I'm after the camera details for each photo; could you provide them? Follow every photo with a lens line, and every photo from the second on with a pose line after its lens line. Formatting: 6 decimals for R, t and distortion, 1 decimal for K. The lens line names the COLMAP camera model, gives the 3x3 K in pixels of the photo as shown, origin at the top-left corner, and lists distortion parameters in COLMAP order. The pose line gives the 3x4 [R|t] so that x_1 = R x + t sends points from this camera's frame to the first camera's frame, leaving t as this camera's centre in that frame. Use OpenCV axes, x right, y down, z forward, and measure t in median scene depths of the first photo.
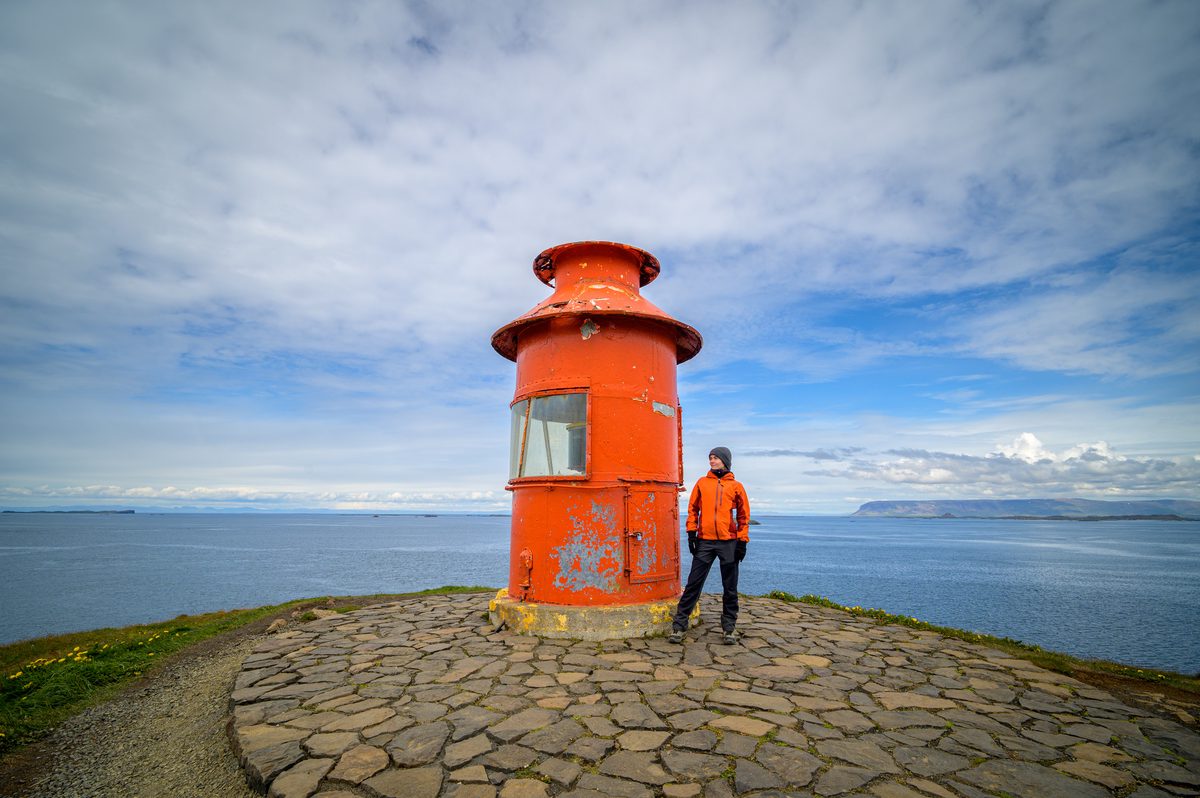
lens RADIAL K [[543.3, 0, 600.0], [0, 543.3, 399.0], [0, 0, 1]] dist [0.002147, 0.000064]
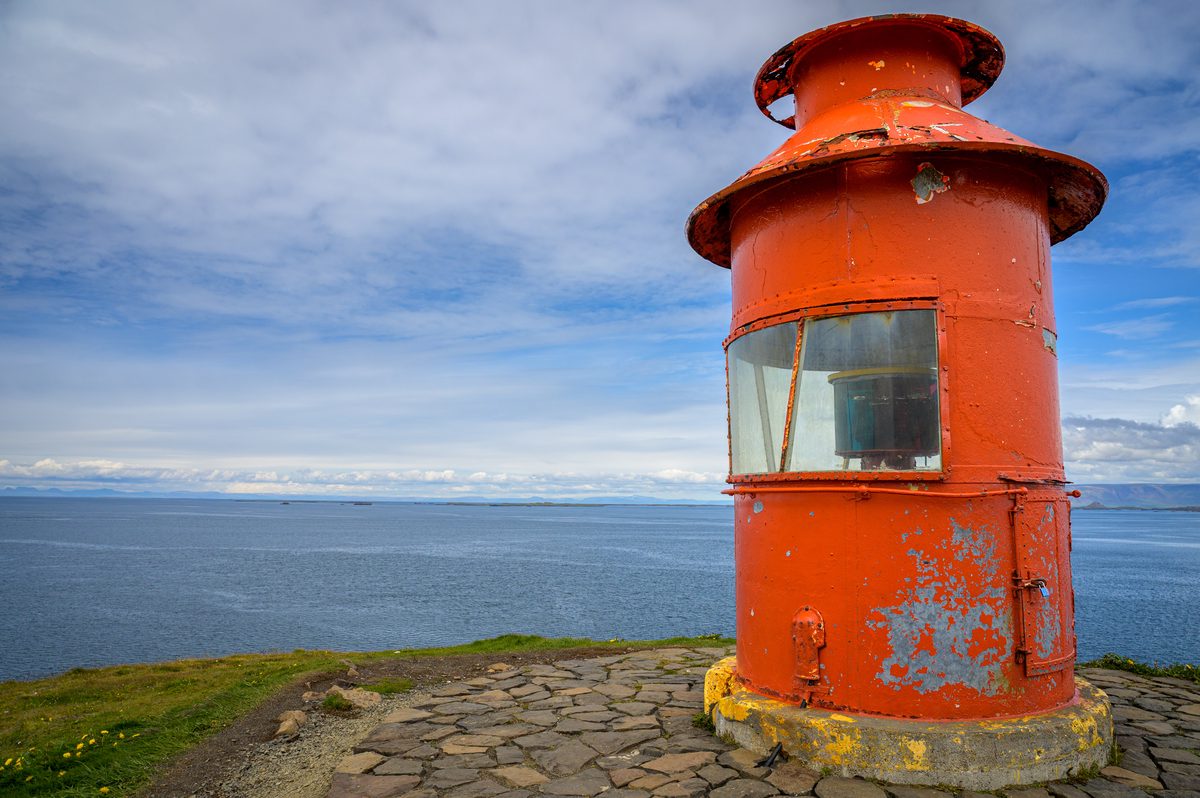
lens RADIAL K [[827.5, 0, 600.0], [0, 827.5, 399.0], [0, 0, 1]] dist [-0.020996, 0.000177]
pose [[0.999964, 0.003850, 0.007512, -0.345119], [-0.004490, 0.996195, 0.087042, 0.006750], [-0.007149, -0.087073, 0.996176, 0.230111]]
